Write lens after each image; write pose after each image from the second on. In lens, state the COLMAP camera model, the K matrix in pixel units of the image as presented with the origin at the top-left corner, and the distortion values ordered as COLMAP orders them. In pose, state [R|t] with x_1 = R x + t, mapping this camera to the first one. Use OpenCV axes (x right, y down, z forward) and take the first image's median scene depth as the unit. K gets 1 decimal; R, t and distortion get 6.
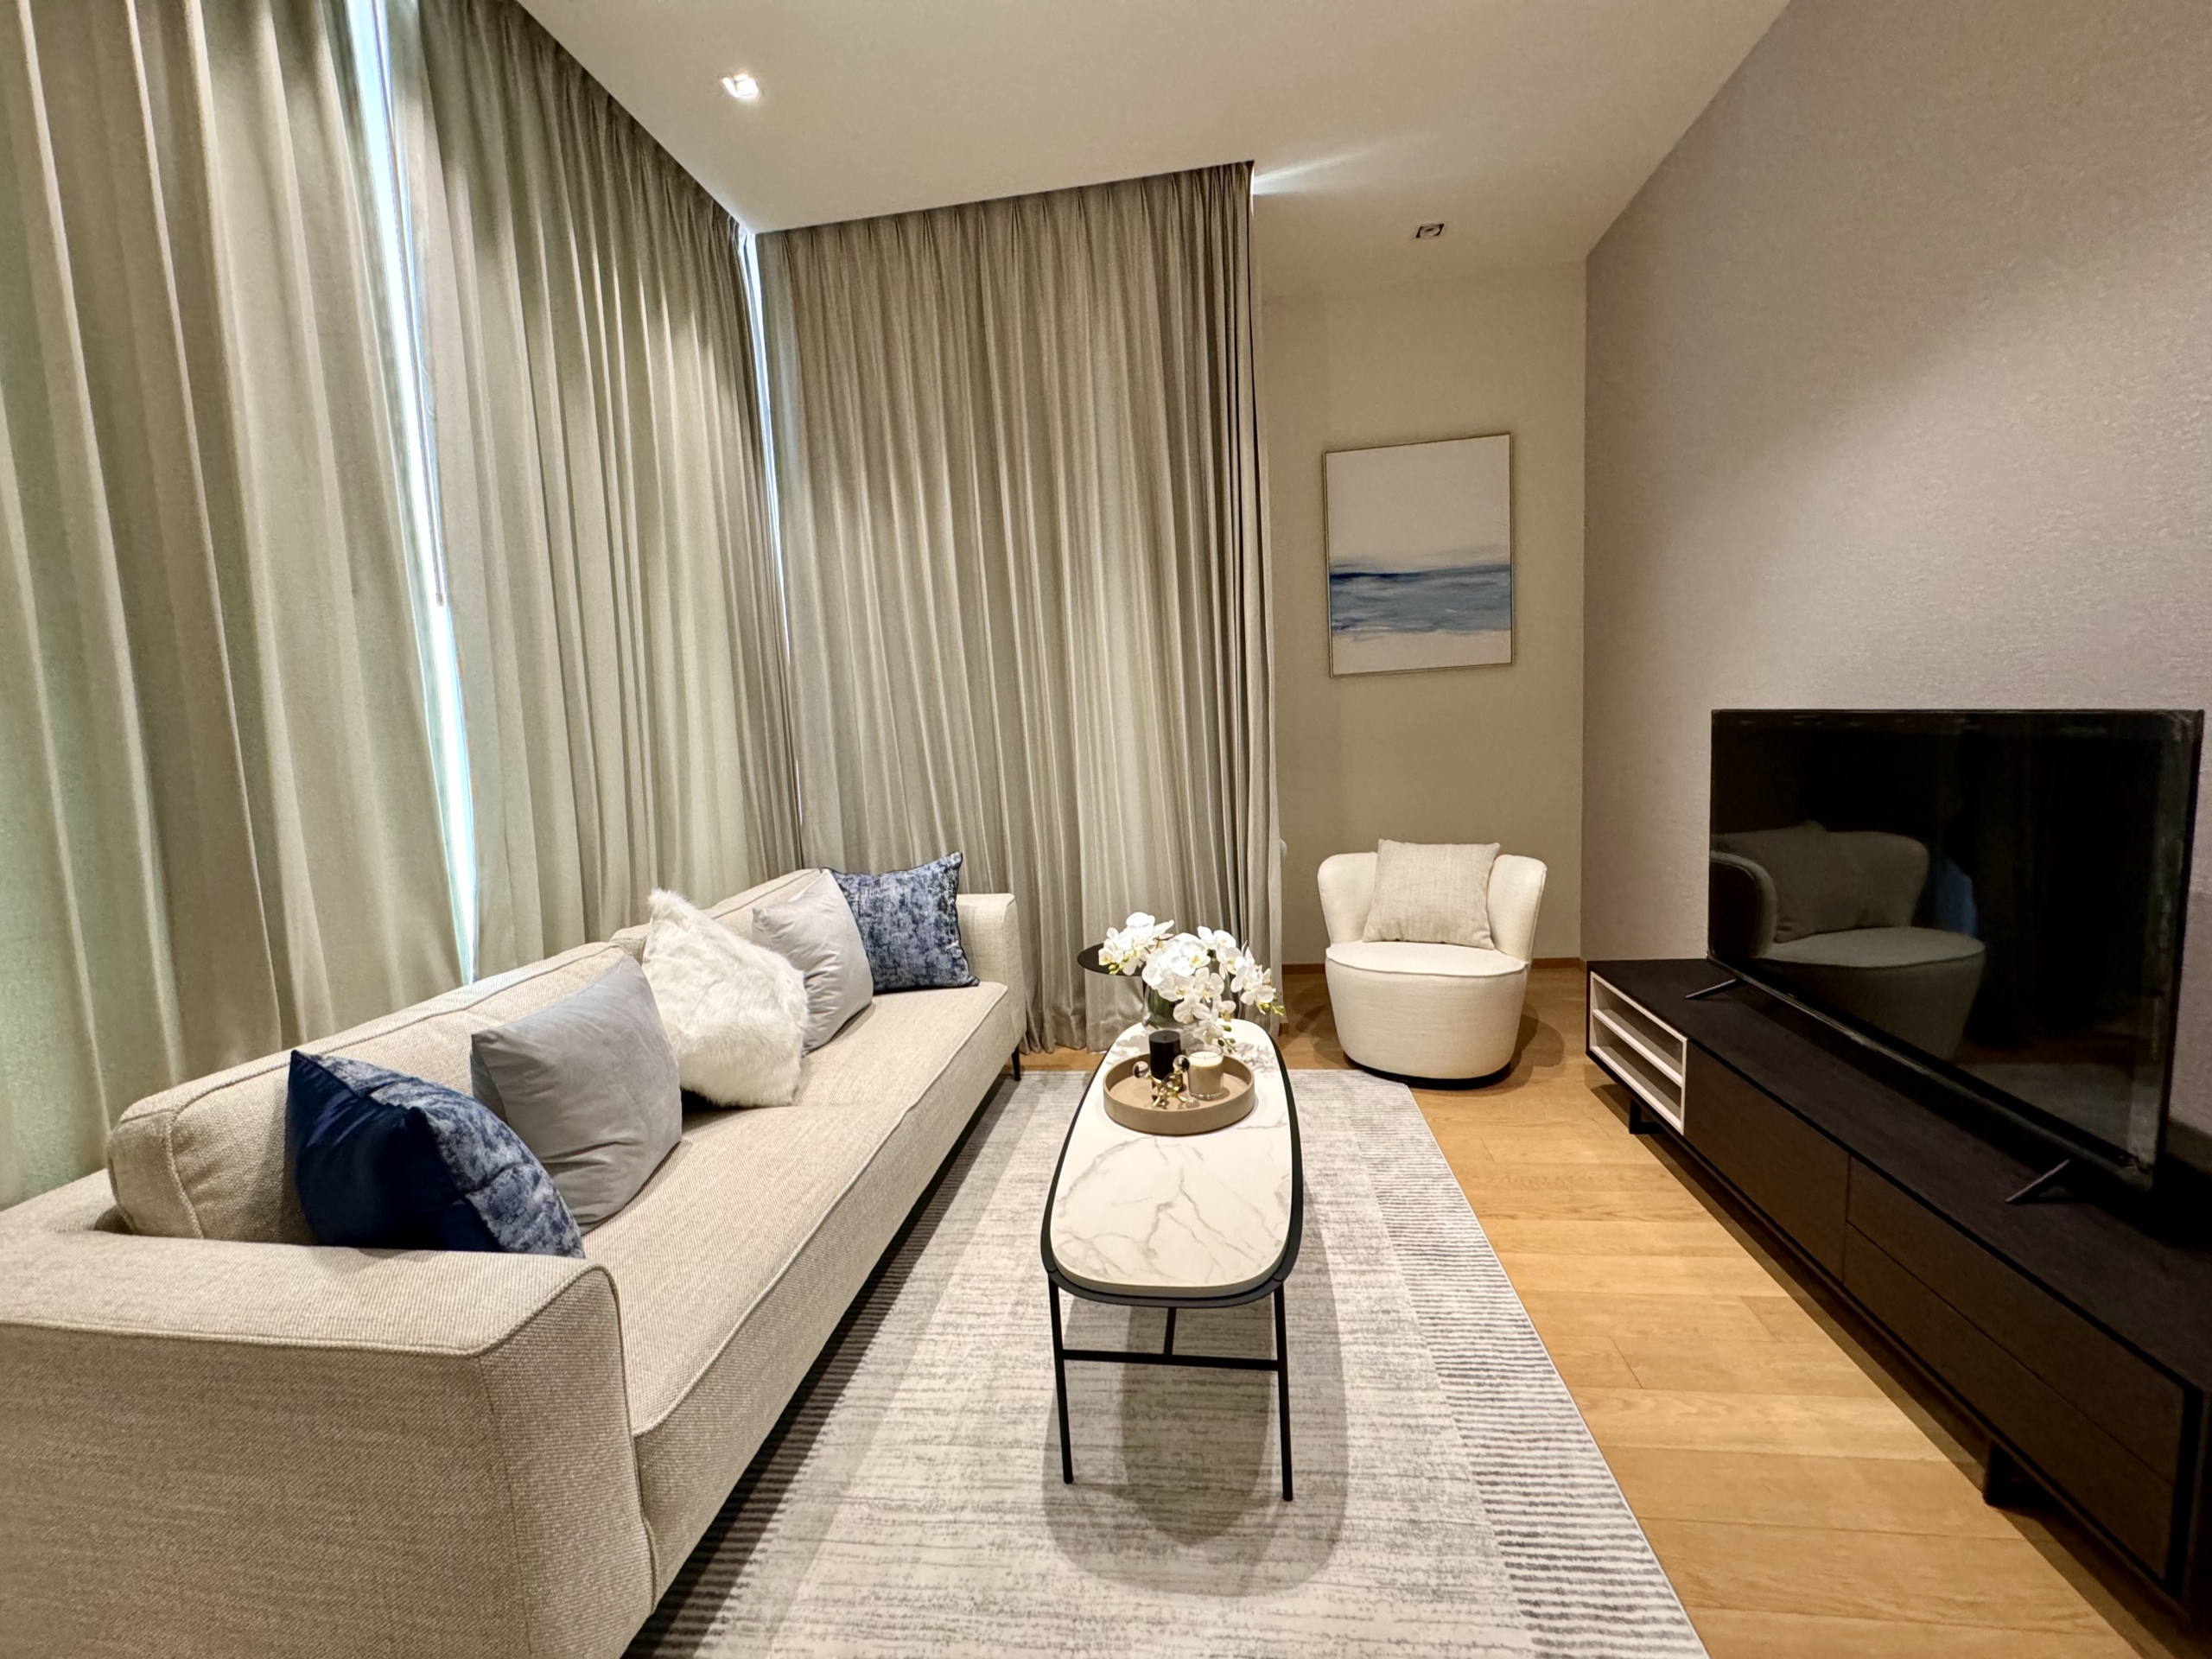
lens RADIAL K [[884.5, 0, 1110.6], [0, 884.5, 829.5], [0, 0, 1]] dist [-0.000918, -0.000227]
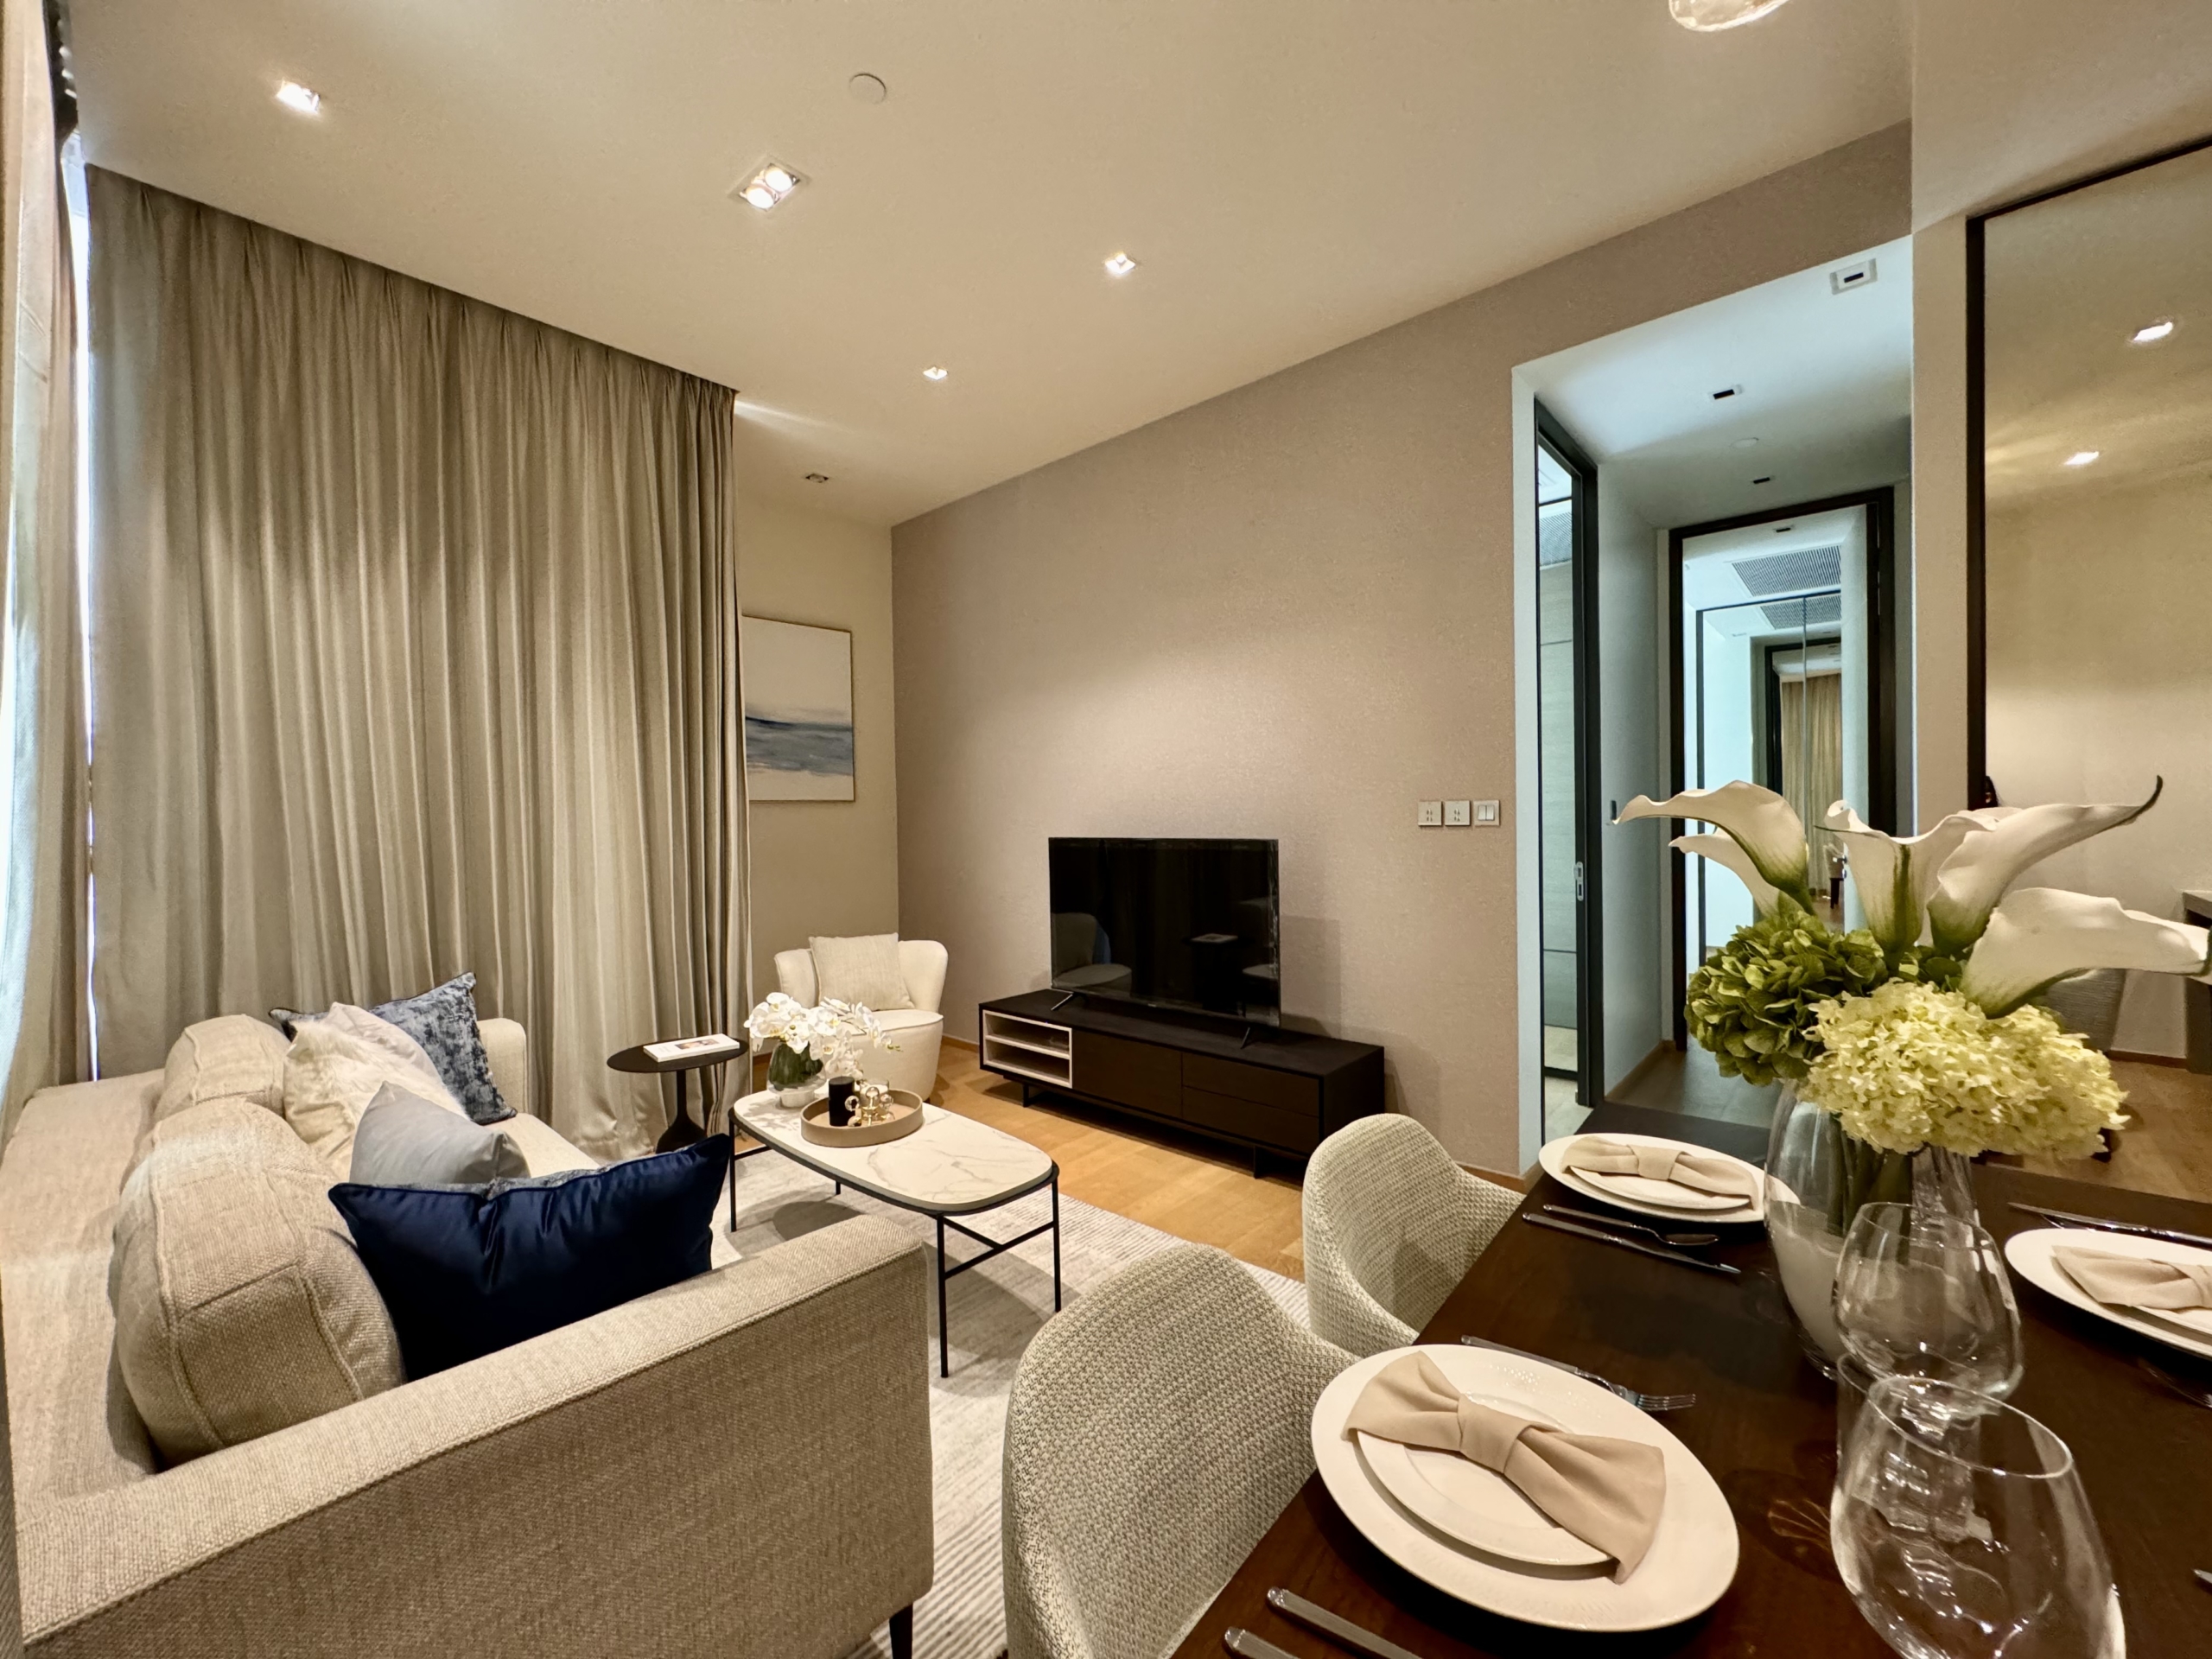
lens RADIAL K [[884.5, 0, 1104.2], [0, 884.5, 834.6], [0, 0, 1]] dist [-0.000918, -0.000227]
pose [[0.568933, 0.032208, 0.821753, -0.585520], [0.086842, 0.991293, -0.098977, 0.033567], [-0.817786, 0.127674, 0.561182, -0.043451]]
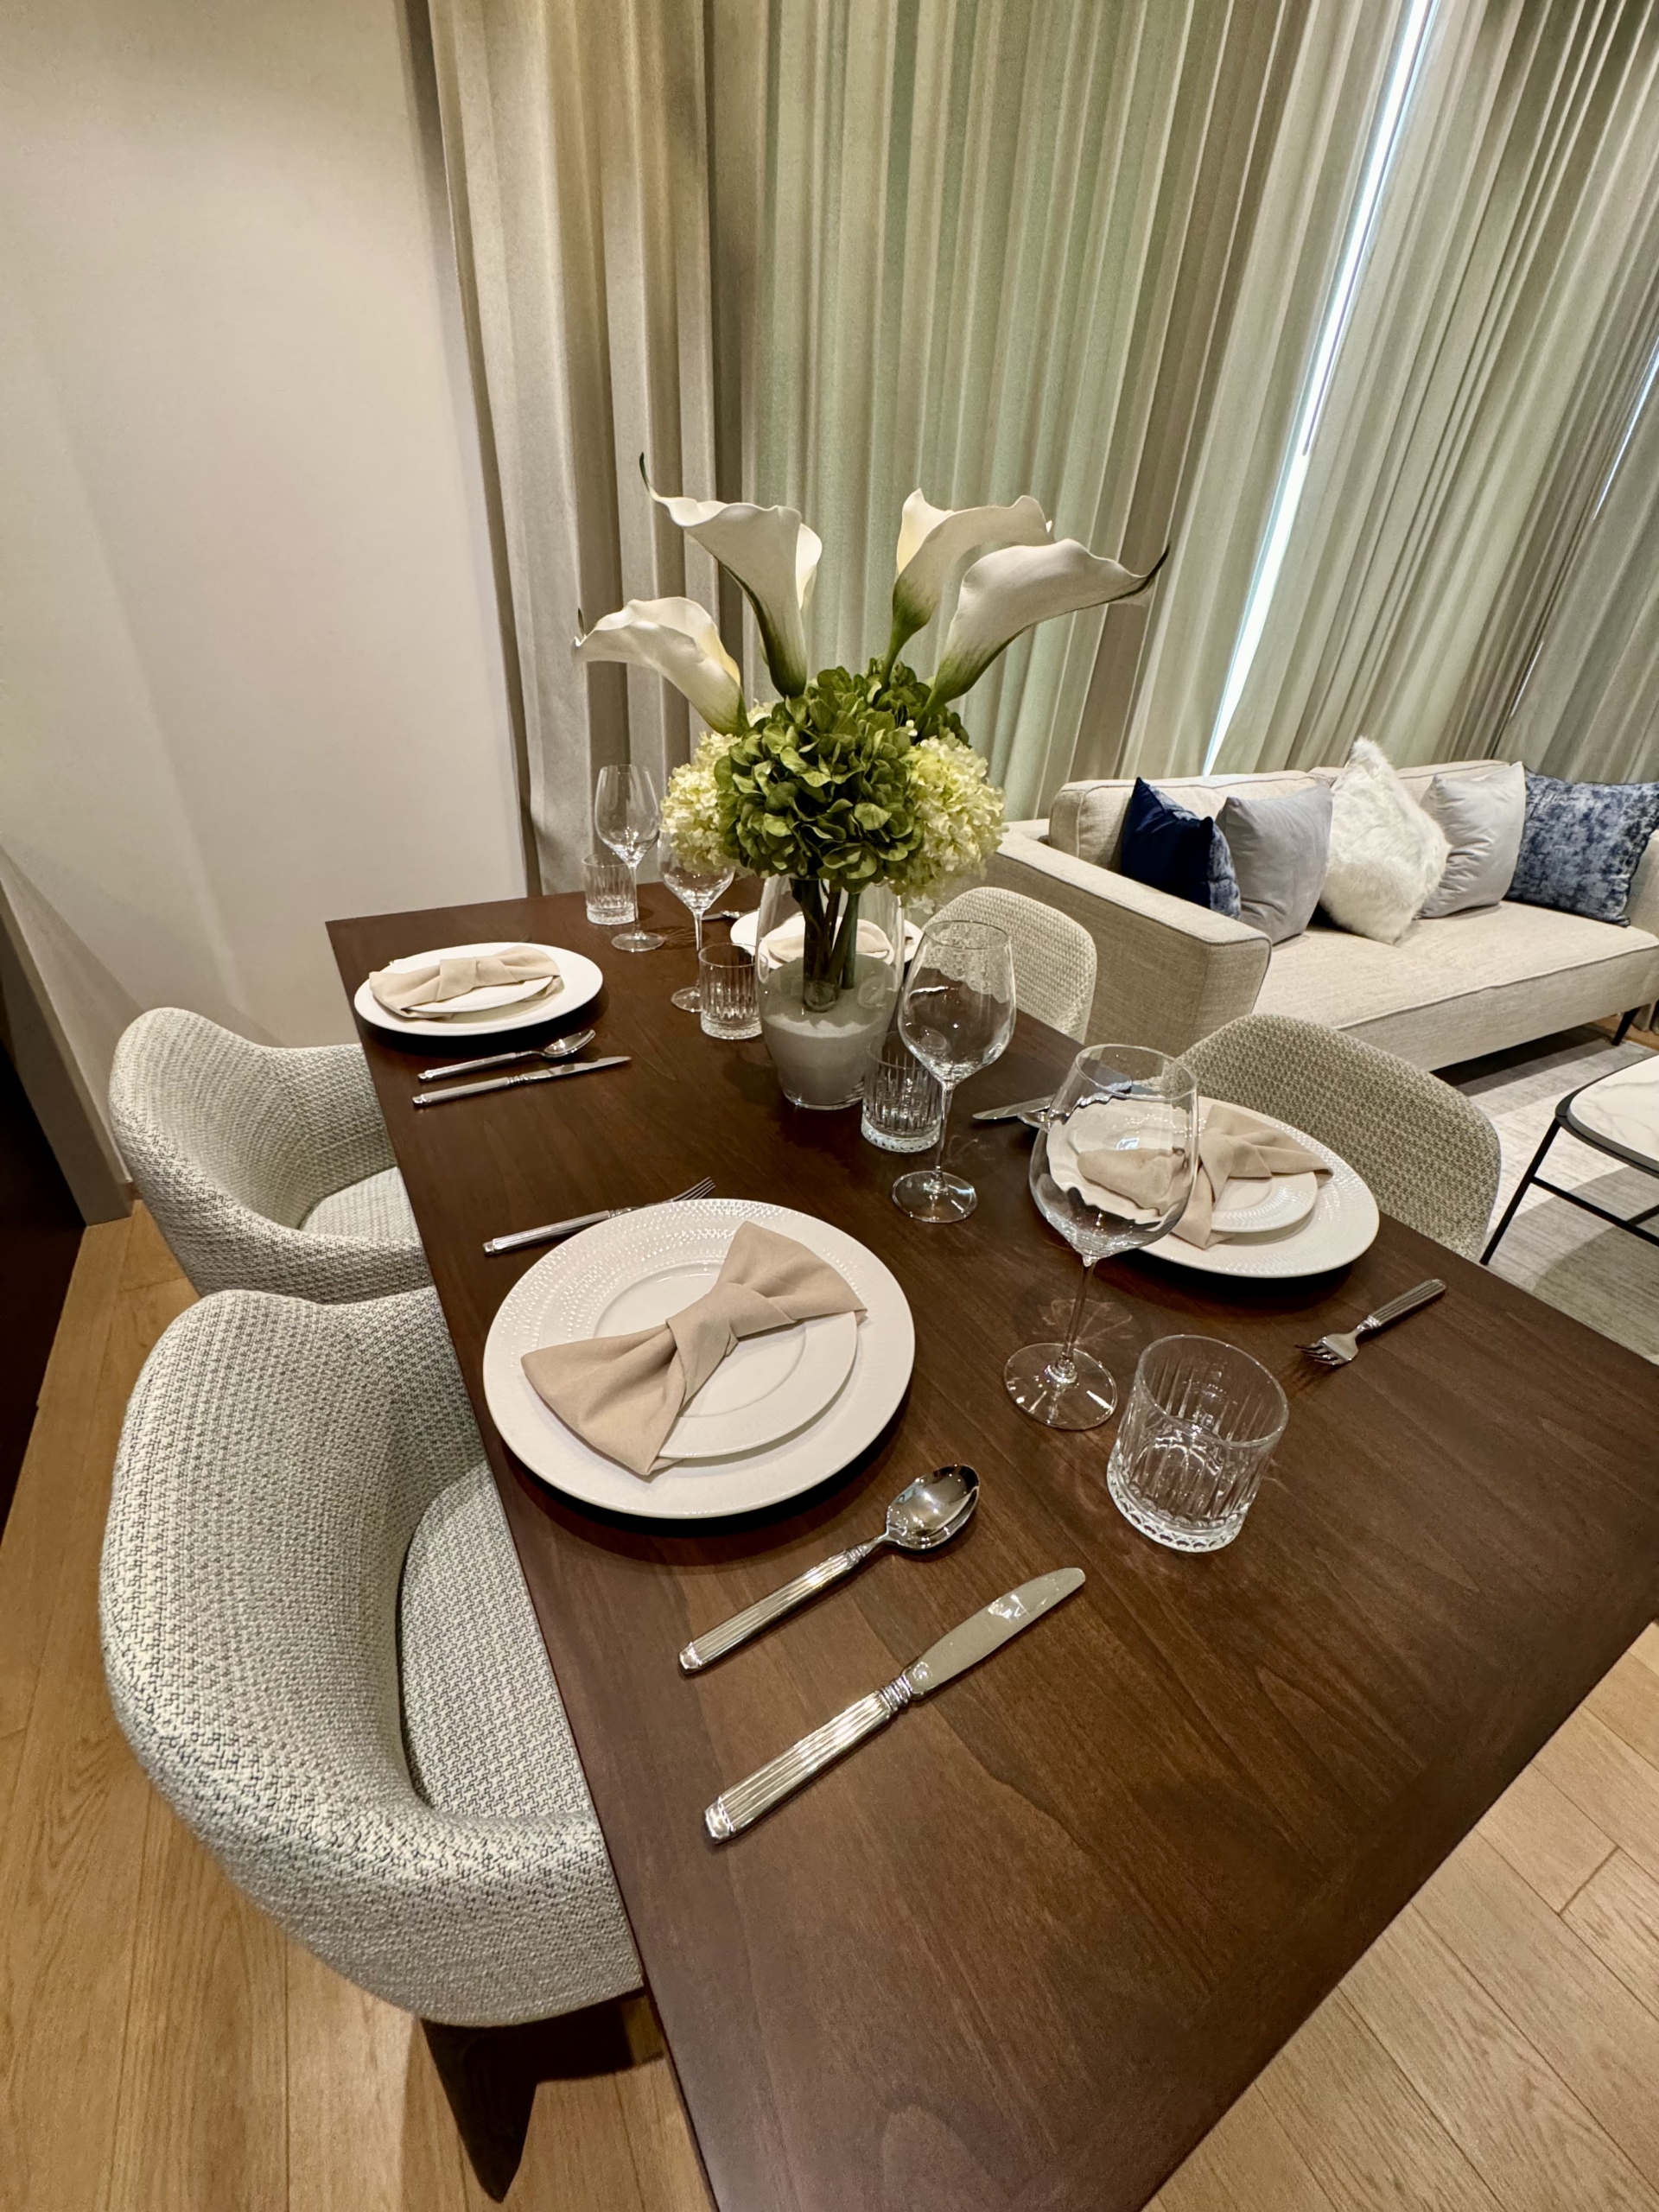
lens RADIAL K [[884.5, 0, 832.3], [0, 884.5, 1104.7], [0, 0, 1]] dist [-0.000918, -0.000227]
pose [[0.574652, 0.480504, -0.662489, 0.084499], [-0.177801, 0.863460, 0.472041, 0.045818], [0.798850, -0.153468, 0.581623, -0.275933]]
